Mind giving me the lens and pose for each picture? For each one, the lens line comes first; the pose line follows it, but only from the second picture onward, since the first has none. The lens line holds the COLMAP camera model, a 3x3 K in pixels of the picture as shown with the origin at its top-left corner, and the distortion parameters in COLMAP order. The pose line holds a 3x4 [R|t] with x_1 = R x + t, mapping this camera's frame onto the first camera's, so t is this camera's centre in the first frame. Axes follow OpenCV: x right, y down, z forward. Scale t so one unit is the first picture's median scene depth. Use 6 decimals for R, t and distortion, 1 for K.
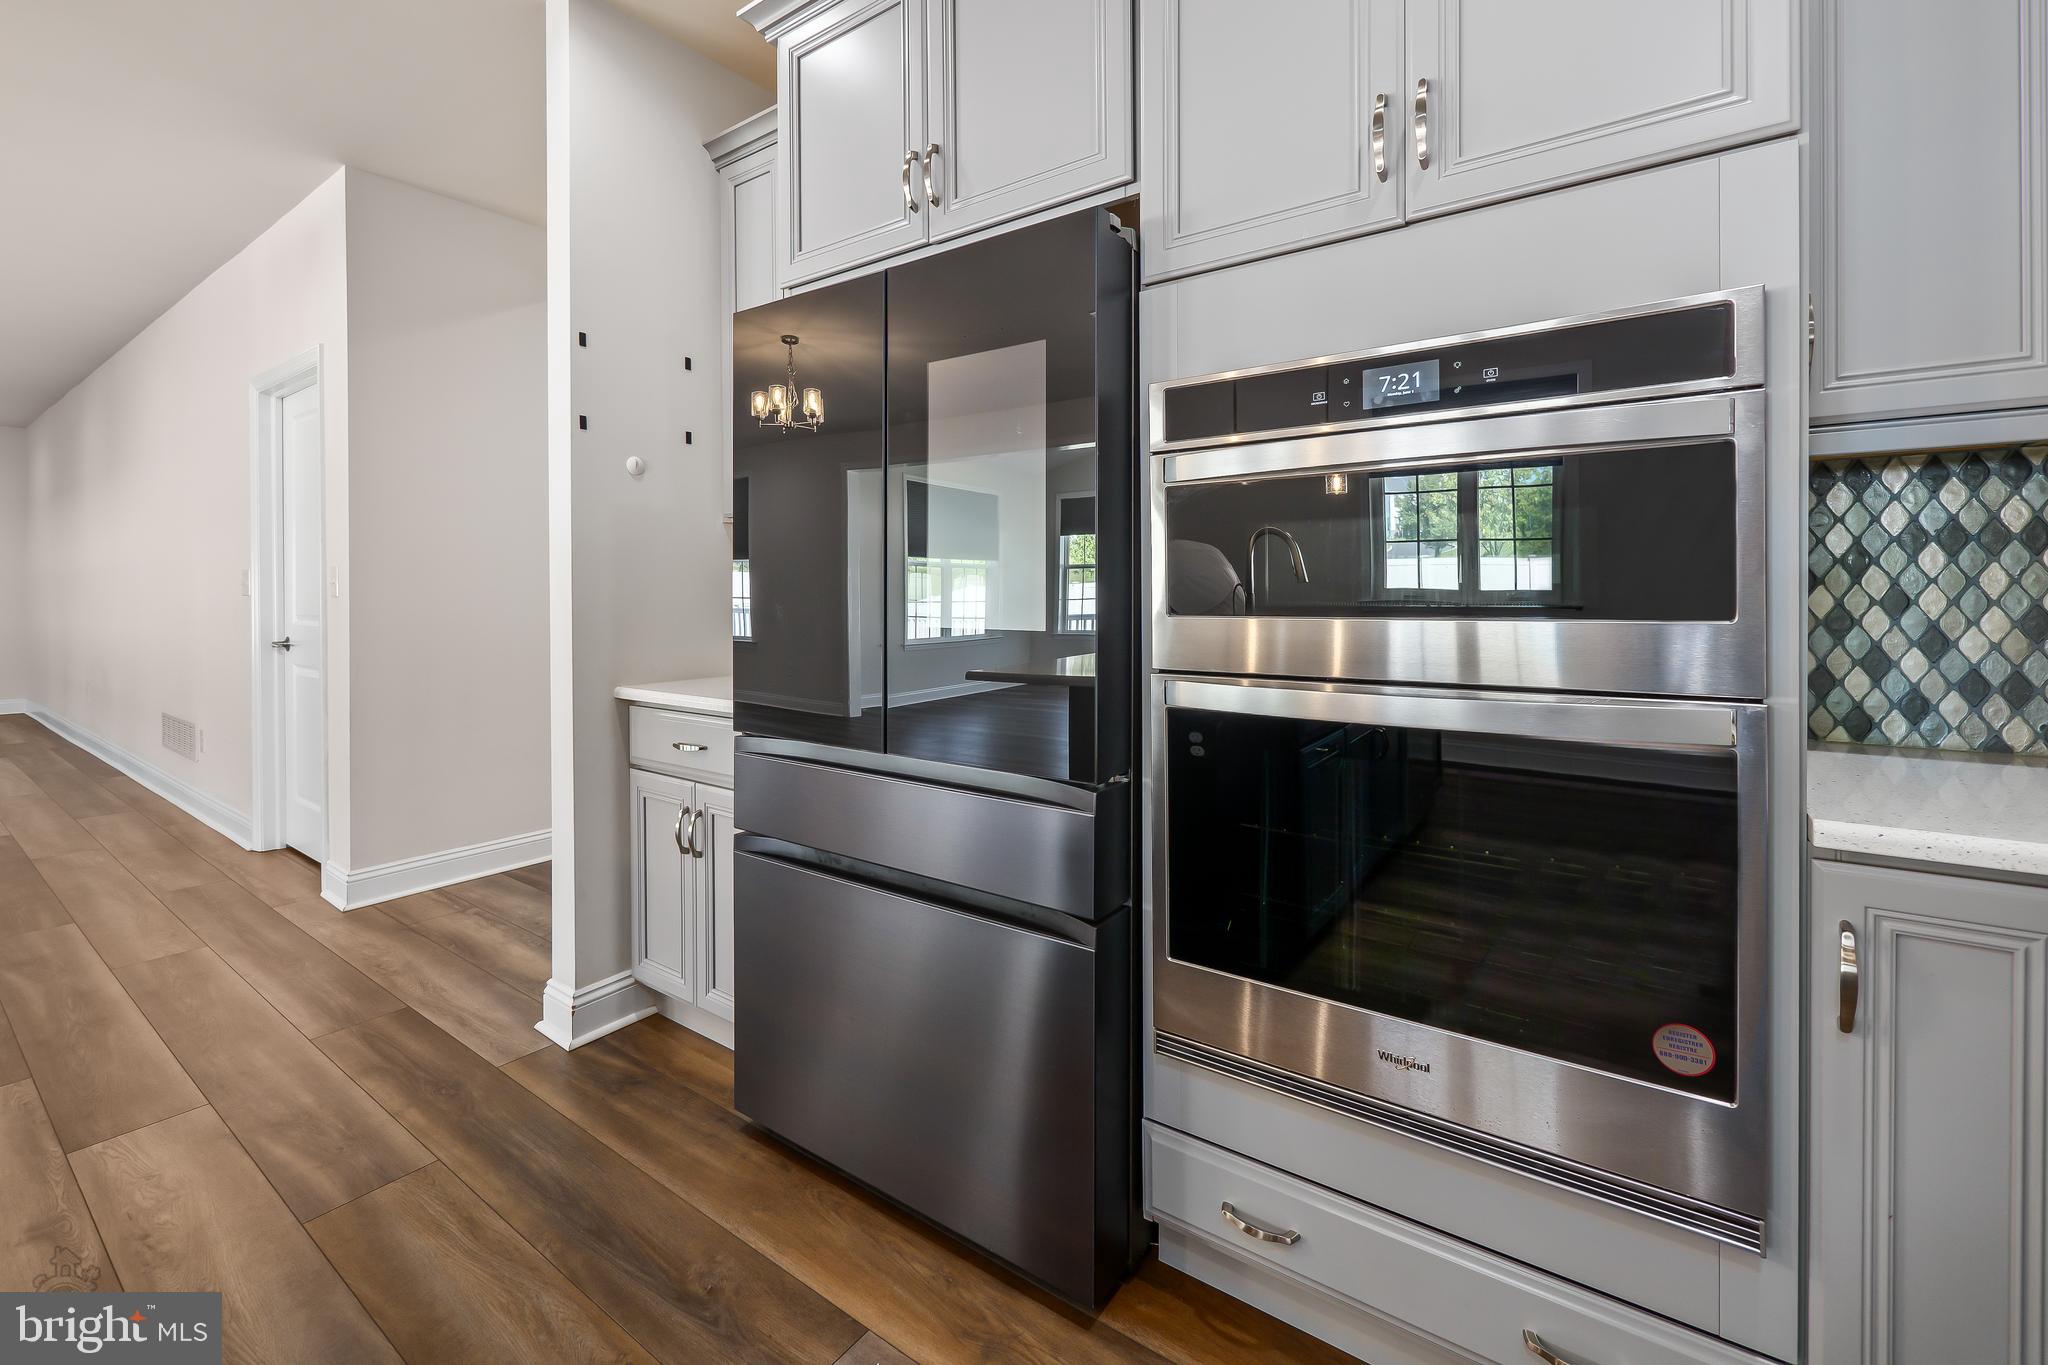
lens RADIAL K [[866.5, 0, 1019.5], [0, 866.5, 598.3], [0, 0, 1]] dist [-0.007942, 0.000094]
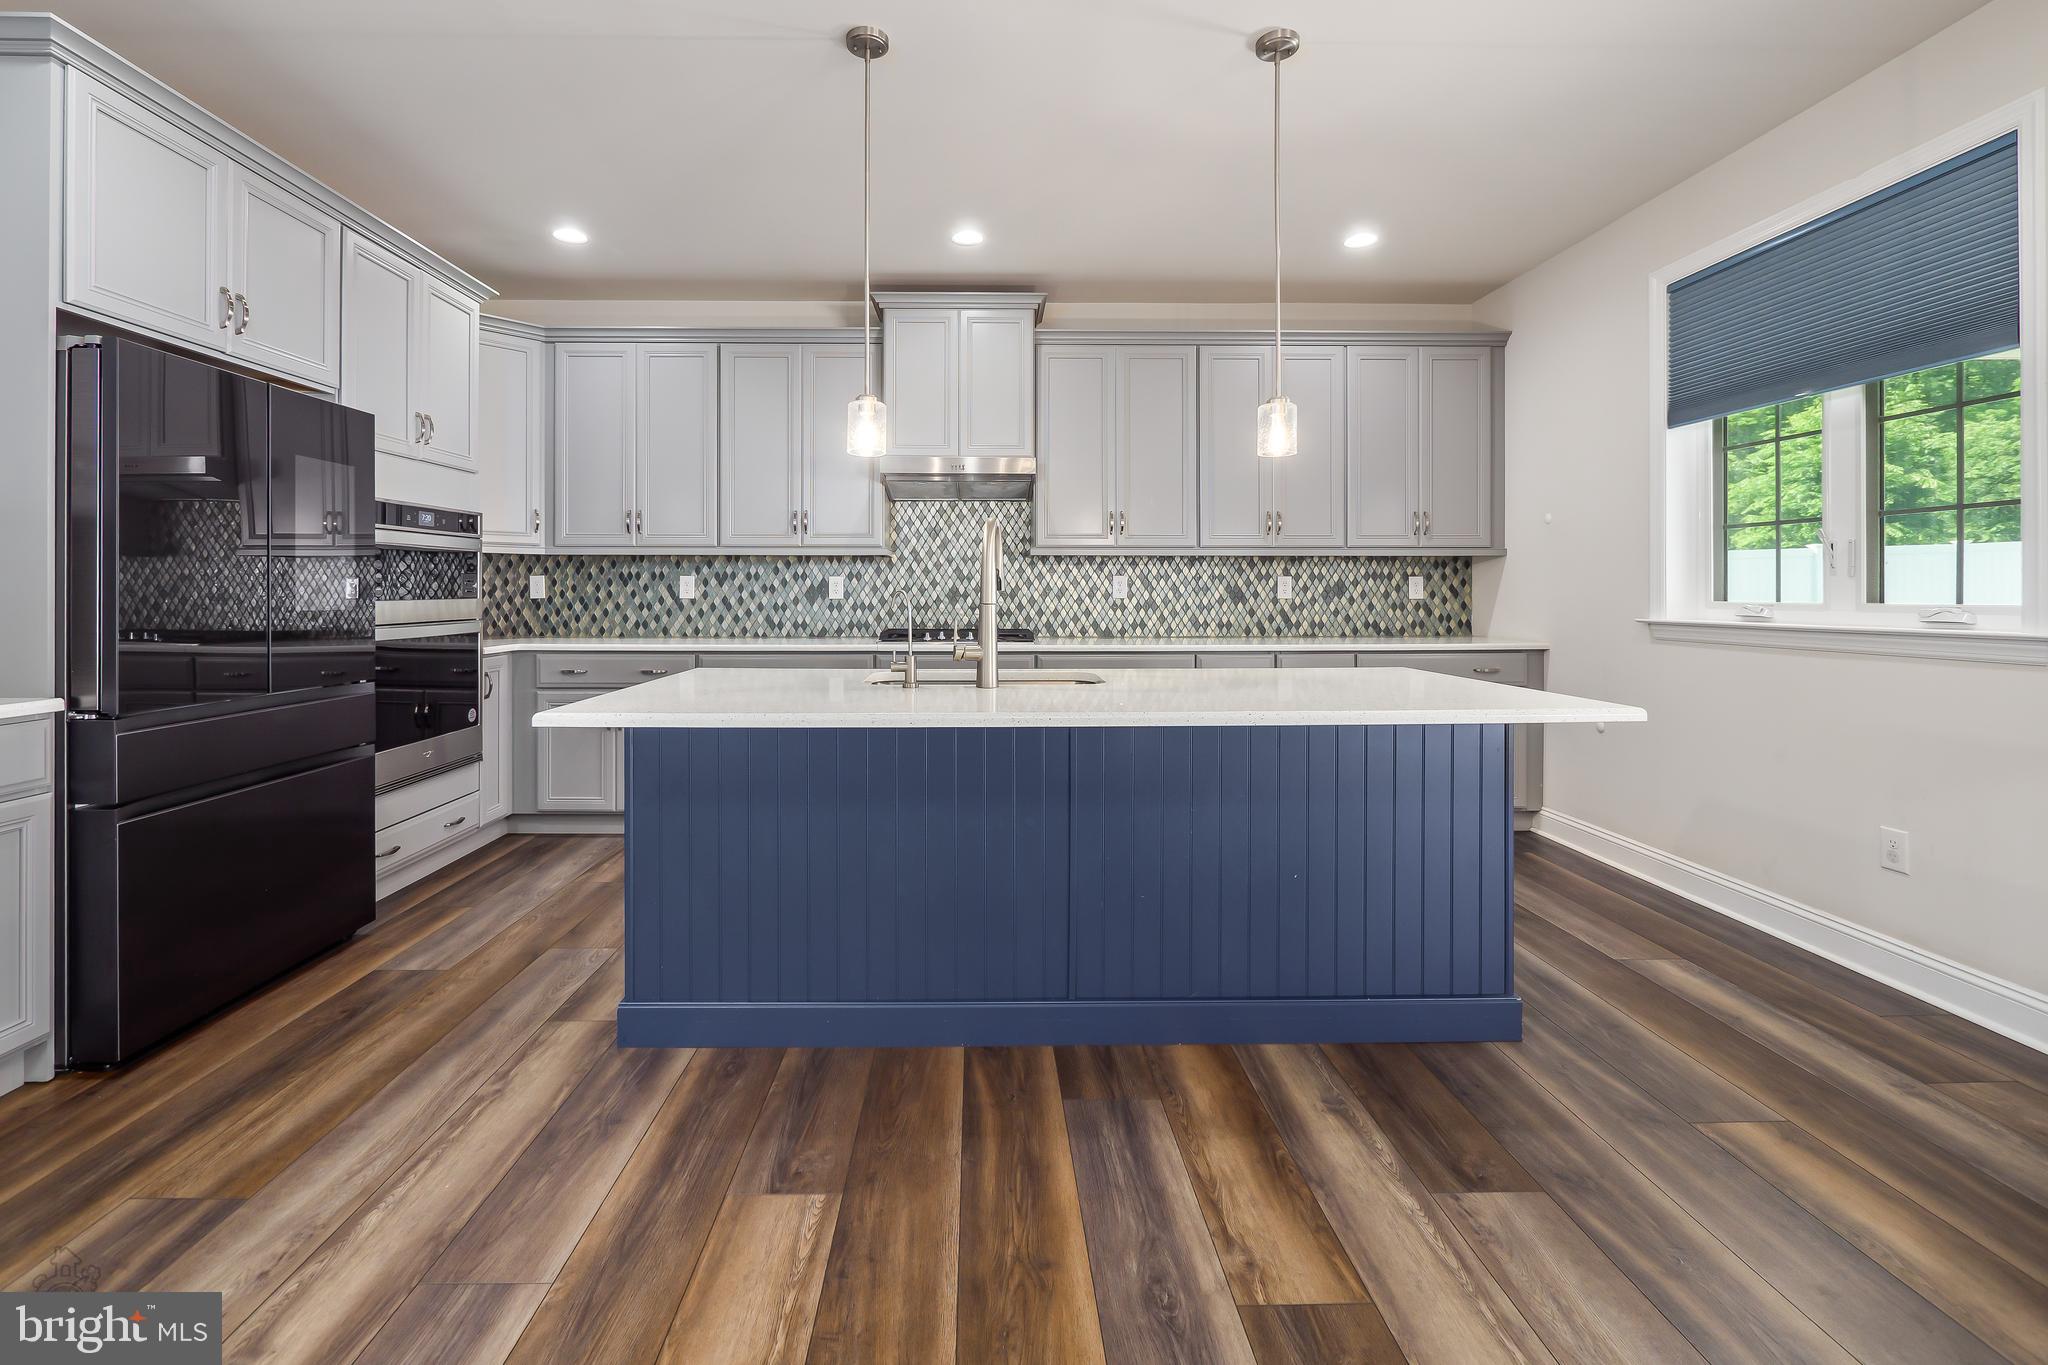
lens RADIAL K [[866.5, 0, 969.5], [0, 866.5, 591.5], [0, 0, 1]] dist [-0.007942, 0.000094]
pose [[-0.582210, 0.004846, 0.813024, -2.604191], [0.008989, 0.999959, 0.000477, 0.009353], [-0.812989, 0.007586, -0.582230, 1.062498]]
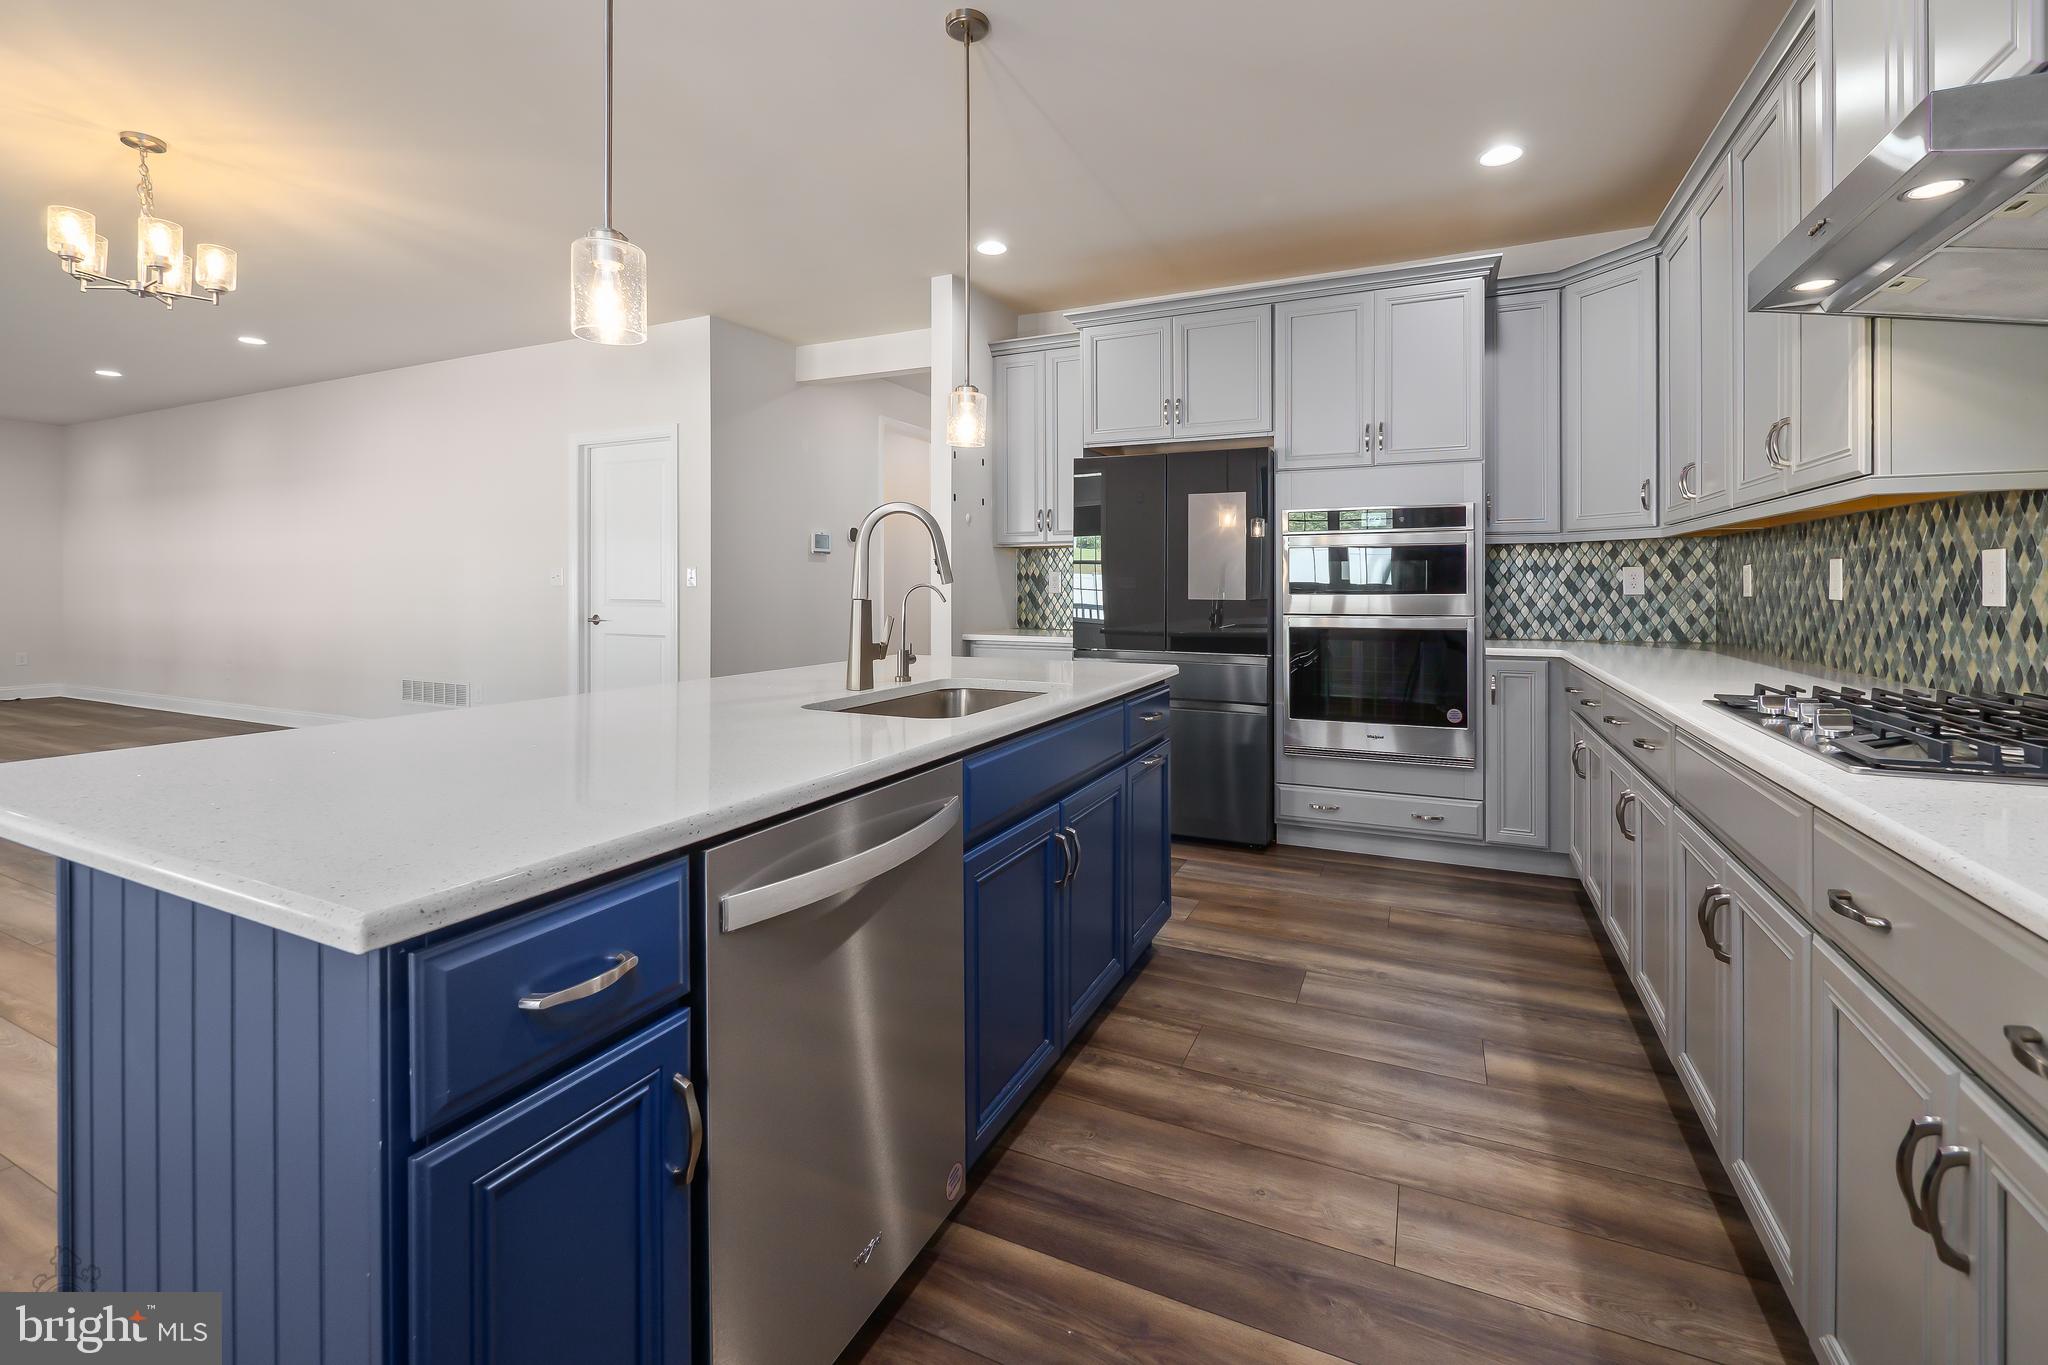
lens RADIAL K [[866.5, 0, 1026.5], [0, 866.5, 582.6], [0, 0, 1]] dist [-0.007942, 0.000094]
pose [[0.982244, 0.004610, 0.187550, -1.212615], [-0.002508, 0.999931, -0.011444, 0.017503], [-0.187590, 0.010771, 0.982188, -1.615251]]
